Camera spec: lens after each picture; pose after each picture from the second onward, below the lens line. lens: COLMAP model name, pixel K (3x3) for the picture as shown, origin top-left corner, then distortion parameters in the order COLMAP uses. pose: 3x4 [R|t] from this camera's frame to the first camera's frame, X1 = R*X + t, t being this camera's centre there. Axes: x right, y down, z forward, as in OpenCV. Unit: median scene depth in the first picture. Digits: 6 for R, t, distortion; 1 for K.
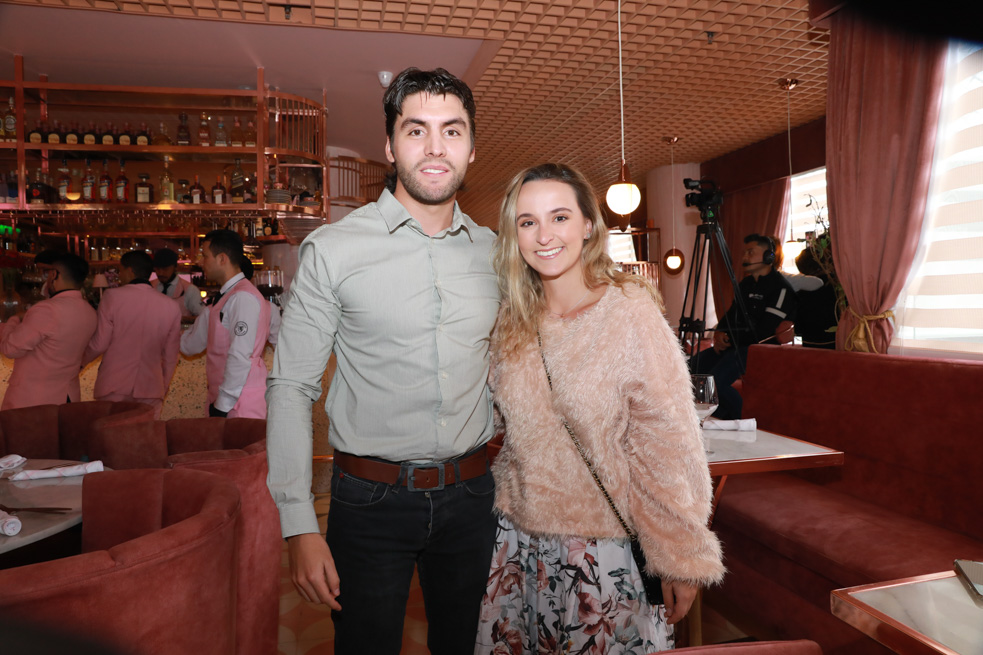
lens RADIAL K [[664.0, 0, 488.0], [0, 664.0, 329.6], [0, 0, 1]] dist [-0.106605, 0.080598]
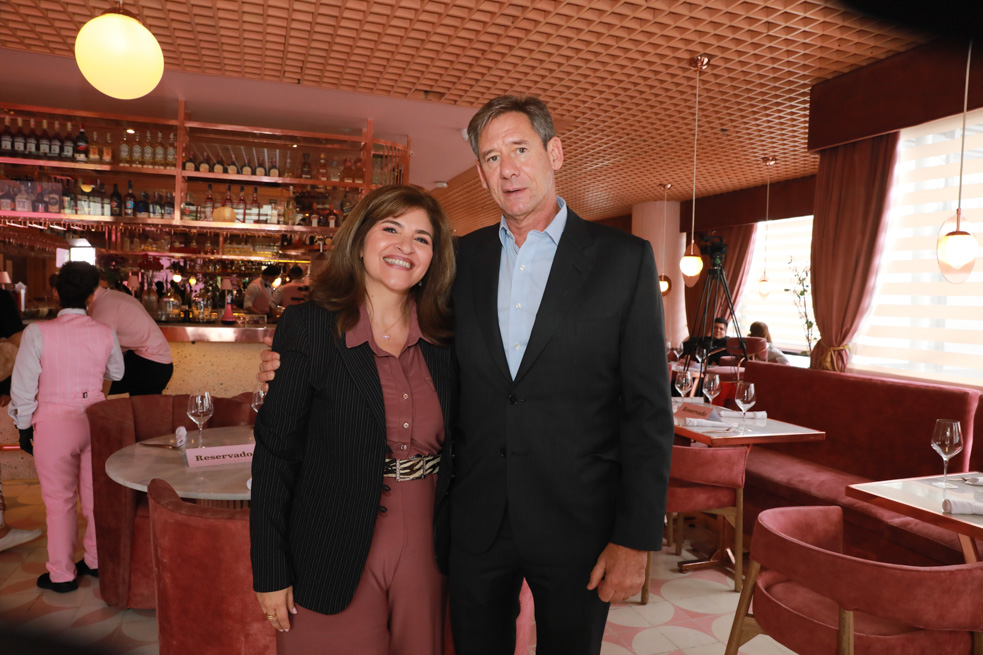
lens RADIAL K [[664.0, 0, 488.0], [0, 664.0, 329.6], [0, 0, 1]] dist [-0.106605, 0.080598]
pose [[0.993333, 0.044975, 0.106149, -0.261607], [-0.046033, 0.998911, 0.007540, -0.024679], [-0.105694, -0.012376, 0.994322, -0.294523]]
